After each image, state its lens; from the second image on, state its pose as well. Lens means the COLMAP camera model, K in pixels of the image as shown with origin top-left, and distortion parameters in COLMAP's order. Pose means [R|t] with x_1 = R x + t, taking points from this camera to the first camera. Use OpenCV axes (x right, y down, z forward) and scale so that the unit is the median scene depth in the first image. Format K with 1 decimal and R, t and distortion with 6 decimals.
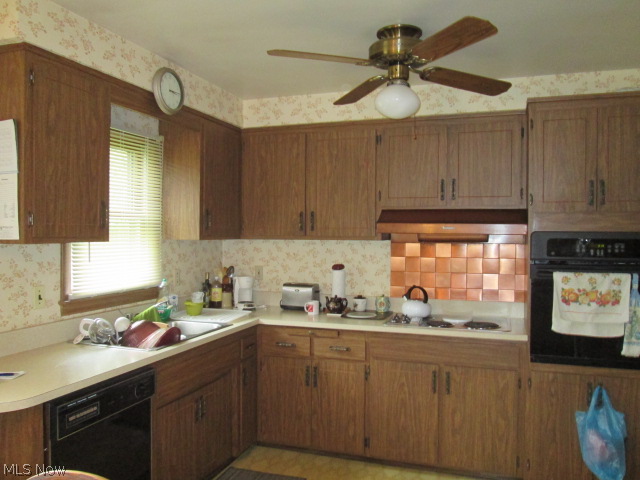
lens RADIAL K [[528.0, 0, 320.0], [0, 528.0, 240.0], [0, 0, 1]] dist [-0.045557, 0.010253]
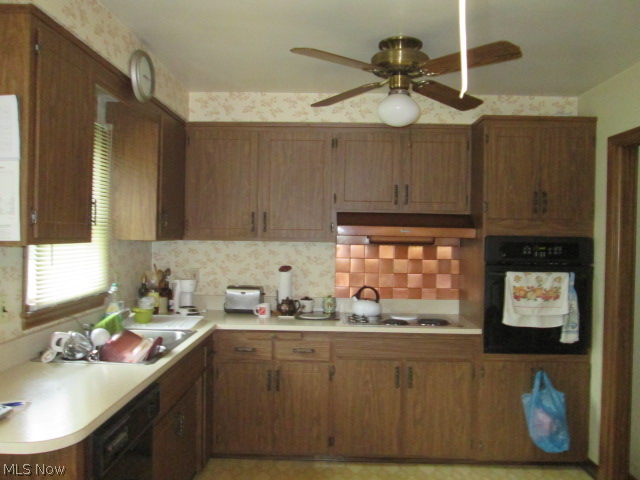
lens RADIAL K [[528.0, 0, 320.0], [0, 528.0, 240.0], [0, 0, 1]] dist [-0.045557, 0.010253]
pose [[0.951861, 0.006692, 0.306456, -0.254921], [-0.007046, 0.999975, 0.000050, -0.003772], [-0.306448, -0.002207, 0.951885, 0.043826]]
